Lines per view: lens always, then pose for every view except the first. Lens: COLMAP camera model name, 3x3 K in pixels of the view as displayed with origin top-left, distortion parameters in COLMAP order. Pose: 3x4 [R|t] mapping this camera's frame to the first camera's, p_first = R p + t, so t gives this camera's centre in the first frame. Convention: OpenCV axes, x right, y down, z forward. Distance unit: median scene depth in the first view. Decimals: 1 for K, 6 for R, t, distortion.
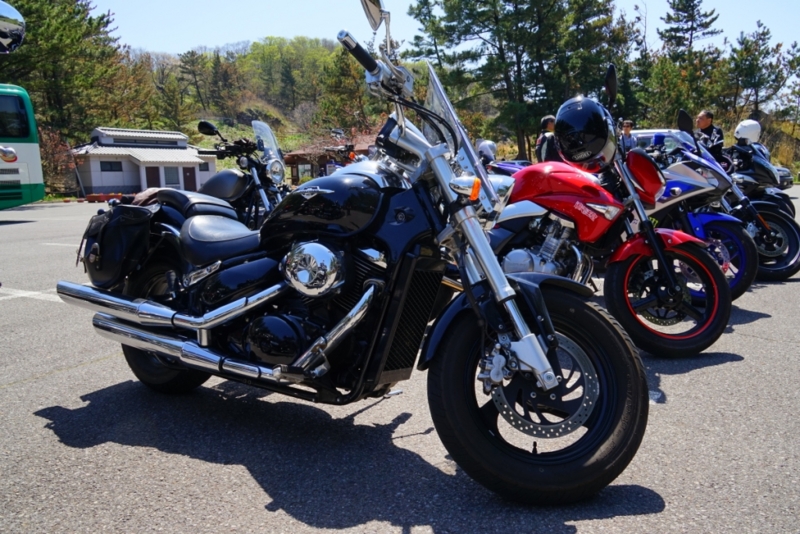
lens RADIAL K [[613.0, 0, 400.0], [0, 613.0, 267.0], [0, 0, 1]] dist [0.005448, -0.007949]
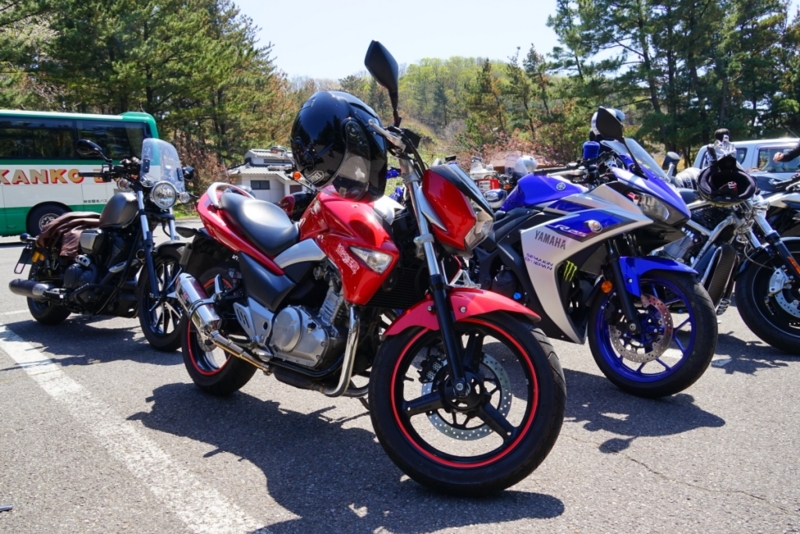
lens RADIAL K [[610.9, 0, 400.0], [0, 610.9, 267.0], [0, 0, 1]] dist [-0.000310, -0.011987]
pose [[0.968010, 0.027741, -0.249372, 0.037156], [-0.034269, 0.999173, -0.021873, -0.004875], [0.248560, 0.029719, 0.968161, 0.025389]]
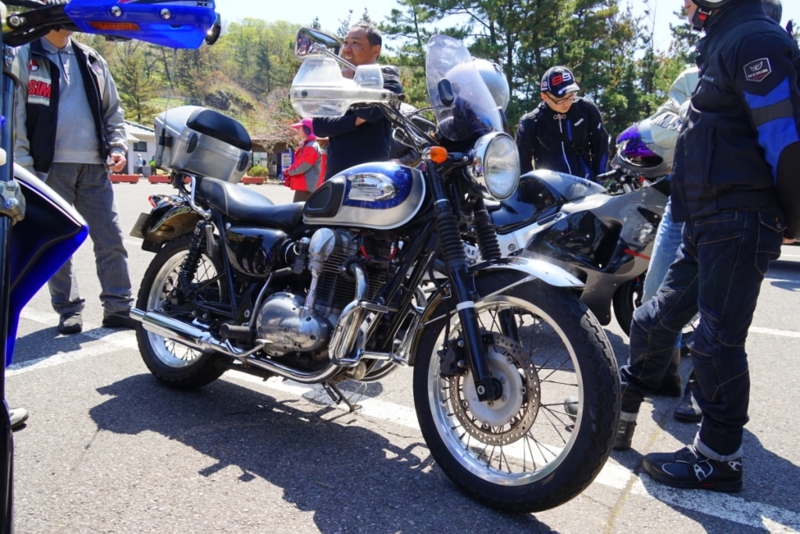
lens RADIAL K [[605.5, 0, 400.0], [0, 605.5, 267.0], [0, 0, 1]] dist [0.003658, -0.000620]
pose [[0.997311, 0.059974, 0.042128, 0.020021], [-0.060233, 0.998172, 0.004891, -0.022947], [-0.041757, -0.007416, 0.999100, 0.146539]]
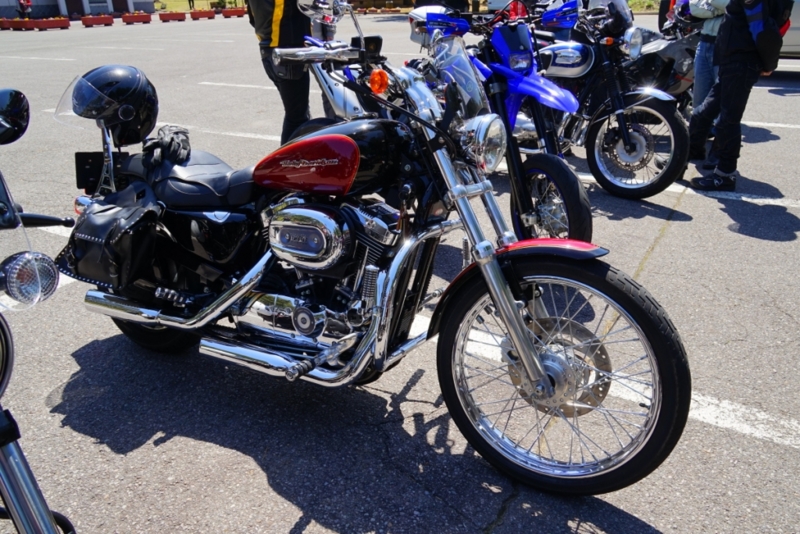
lens RADIAL K [[605.5, 0, 400.0], [0, 605.5, 267.0], [0, 0, 1]] dist [0.003658, -0.000620]
pose [[0.998677, -0.014453, 0.049339, -0.011362], [0.000220, 0.960866, 0.277013, -0.023222], [-0.051412, -0.276636, 0.959599, 0.094831]]
